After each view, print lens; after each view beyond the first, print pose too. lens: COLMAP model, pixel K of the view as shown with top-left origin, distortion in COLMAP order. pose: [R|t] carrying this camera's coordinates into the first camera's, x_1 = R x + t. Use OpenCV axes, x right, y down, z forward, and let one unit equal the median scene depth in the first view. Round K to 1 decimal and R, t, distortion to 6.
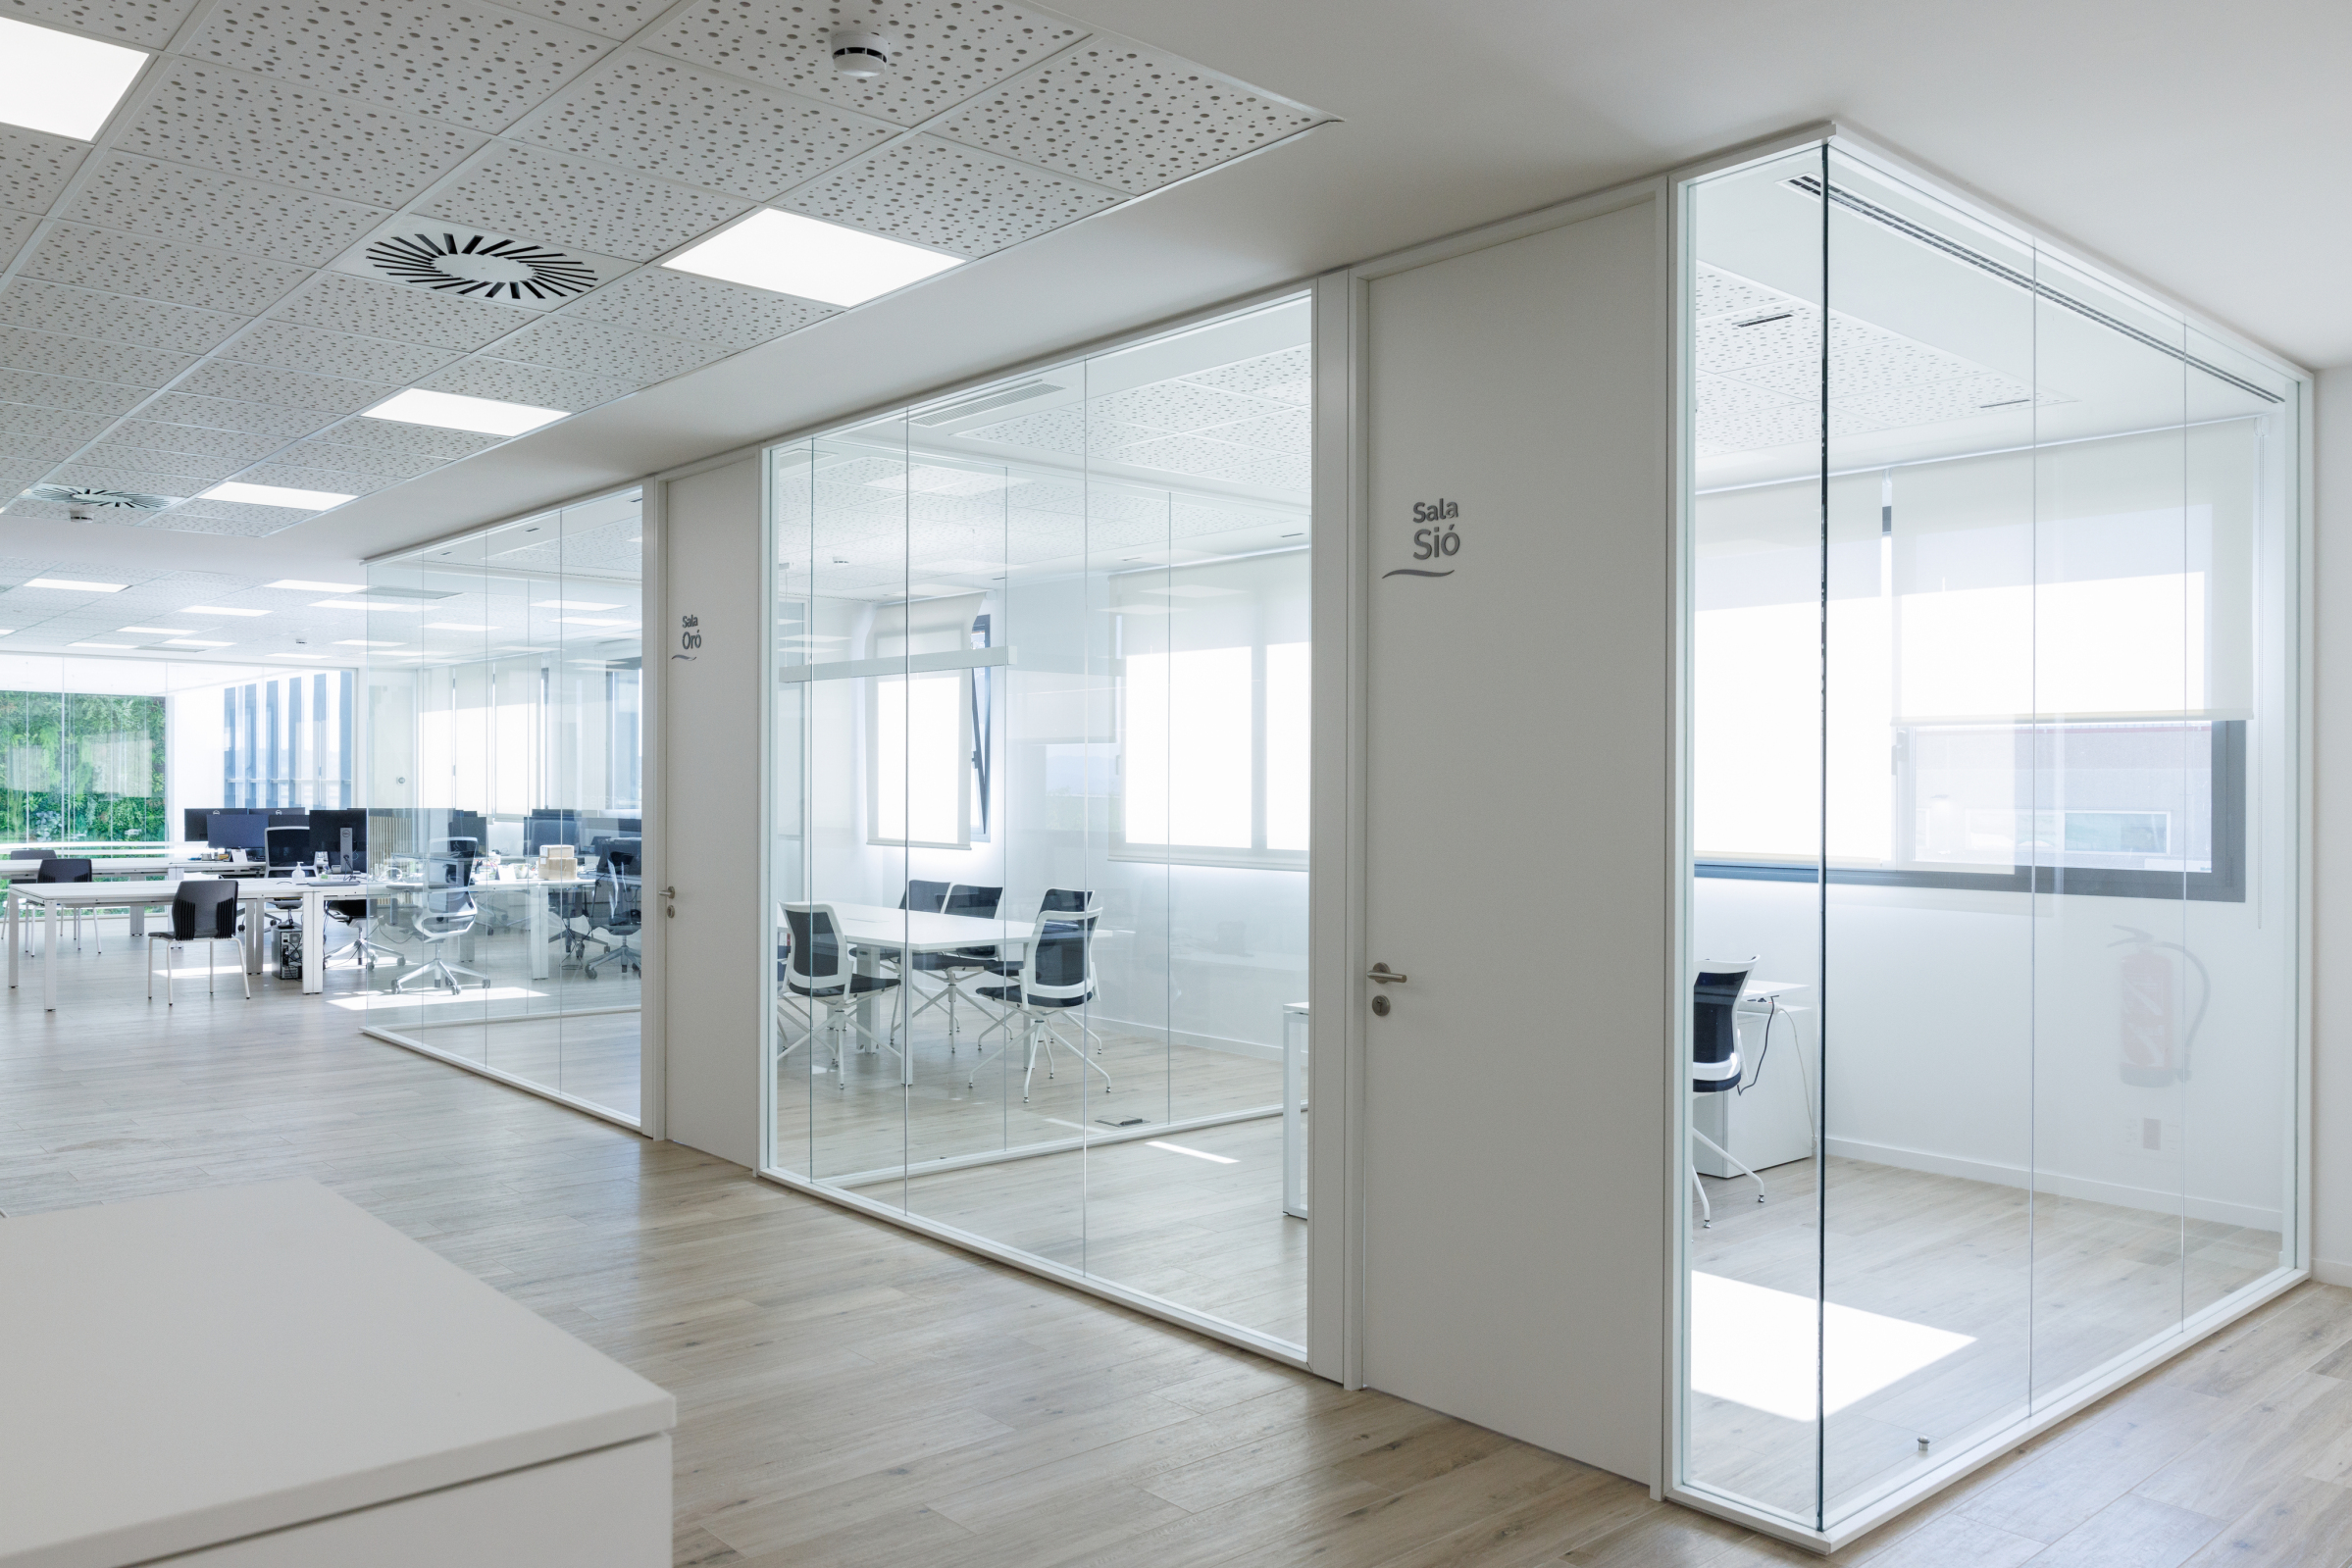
lens RADIAL K [[1738.2, 0, 1176.0], [0, 1738.2, 784.0], [0, 0, 1]] dist [-0.000060, -0.000192]
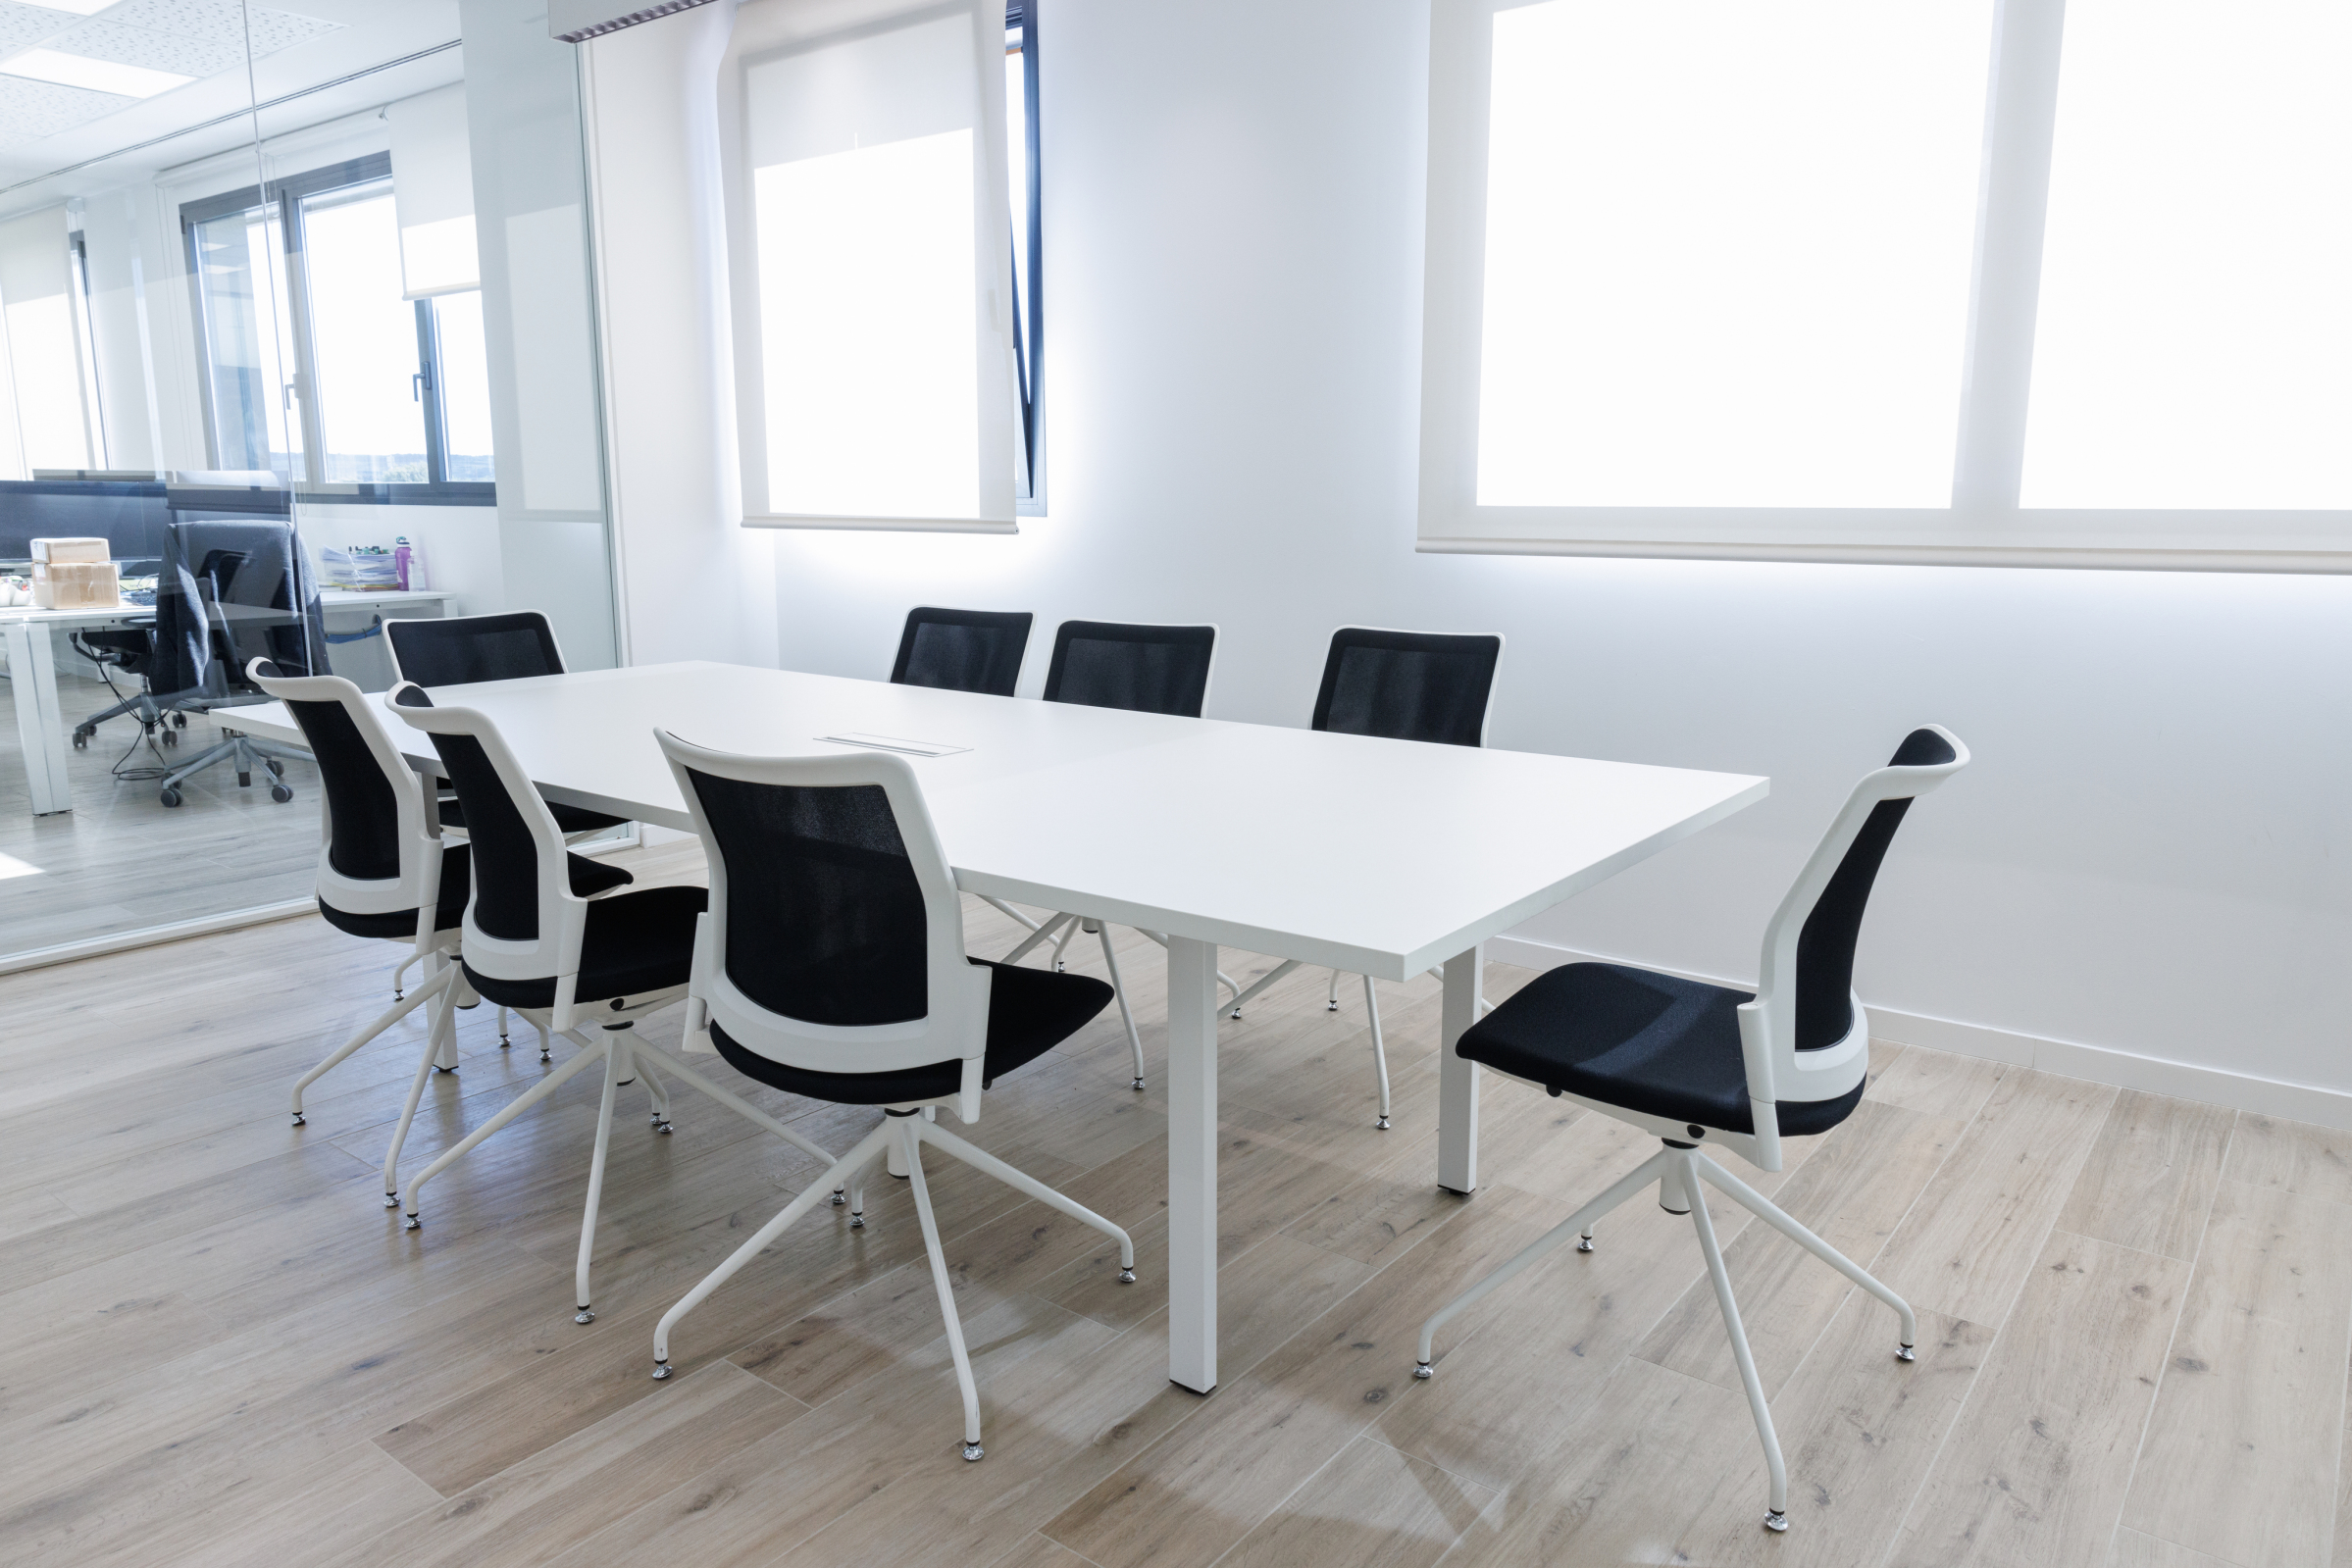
lens RADIAL K [[1555.9, 0, 1175.7], [0, 1555.9, 723.3], [0, 0, 1]] dist [0.021693, 0.000167]
pose [[0.984606, -0.032545, 0.171731, -0.135074], [0.006788, 0.988891, 0.148488, 0.024472], [-0.174656, -0.145036, 0.973889, 0.537986]]
